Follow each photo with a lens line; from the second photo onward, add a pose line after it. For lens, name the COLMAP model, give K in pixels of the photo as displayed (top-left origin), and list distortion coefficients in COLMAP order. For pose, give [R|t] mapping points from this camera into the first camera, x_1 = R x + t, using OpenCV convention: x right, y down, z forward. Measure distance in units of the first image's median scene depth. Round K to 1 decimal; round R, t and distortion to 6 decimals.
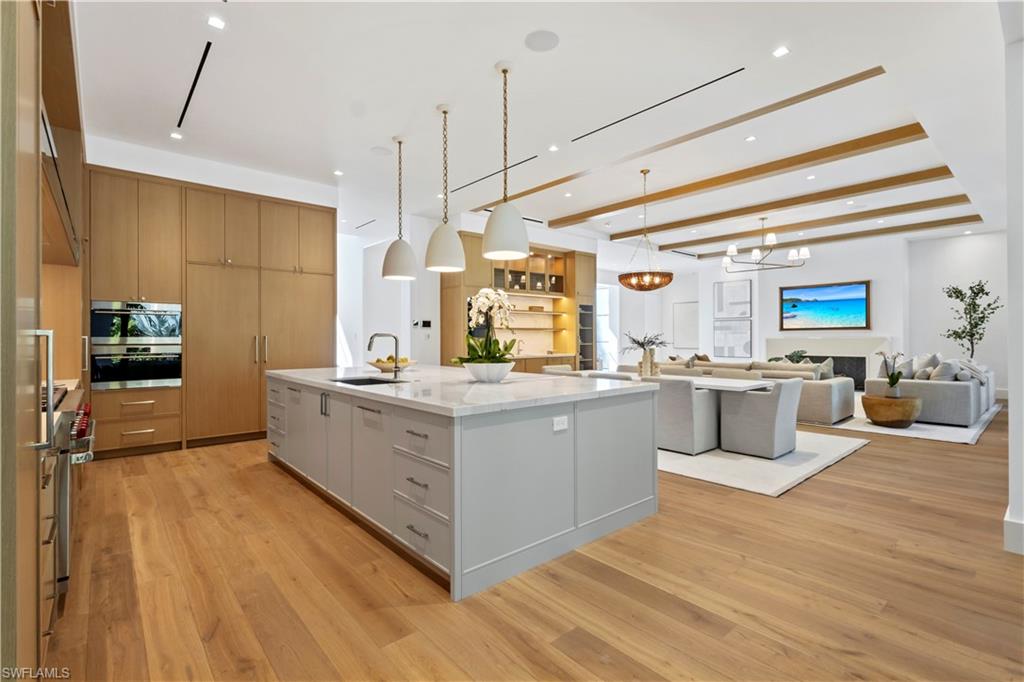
lens RADIAL K [[472.3, 0, 506.0], [0, 472.3, 338.2], [0, 0, 1]] dist [0.000749, 0.000349]
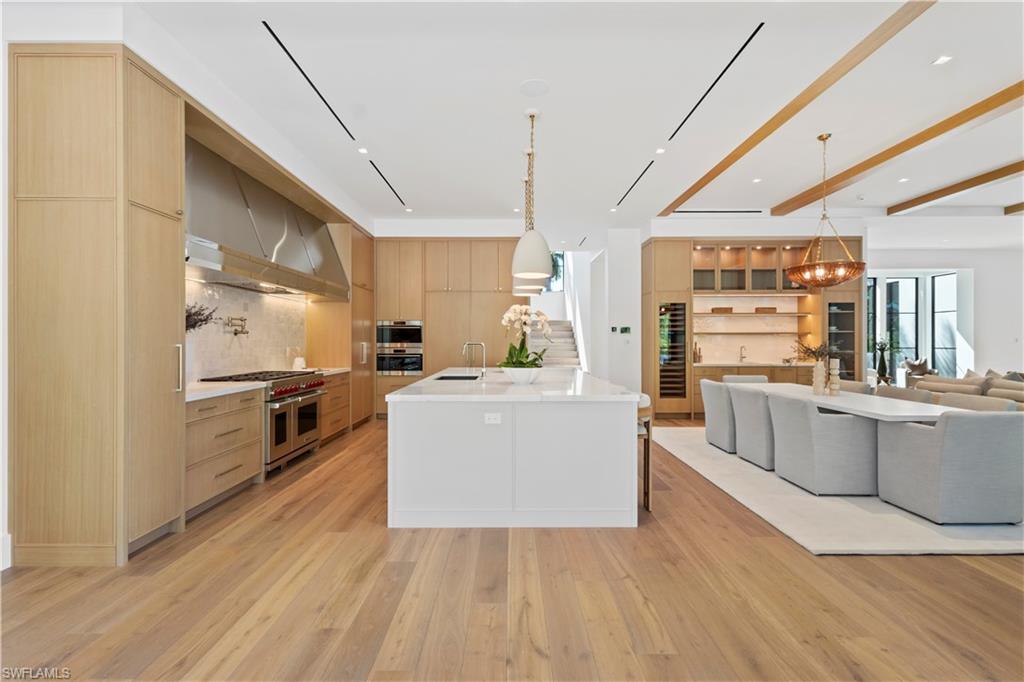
lens RADIAL K [[472.3, 0, 505.9], [0, 472.3, 341.1], [0, 0, 1]] dist [0.000749, 0.000349]
pose [[0.756095, 0.002920, -0.654456, 0.285986], [-0.001944, 0.999996, 0.002216, -0.006569], [0.654459, -0.000403, 0.756097, 0.032196]]
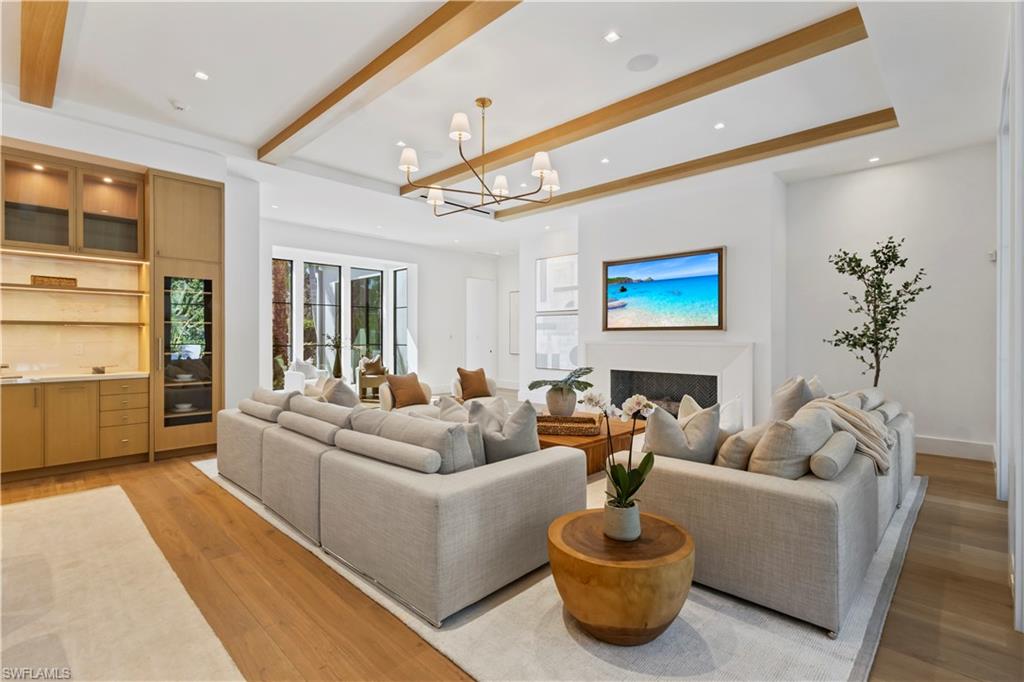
lens RADIAL K [[472.3, 0, 511.8], [0, 472.3, 339.3], [0, 0, 1]] dist [0.000749, 0.000349]
pose [[0.995862, 0.006167, 0.090671, 0.518811], [-0.006591, 0.999969, 0.004372, -0.008393], [-0.090641, -0.004951, 0.995871, 0.497368]]
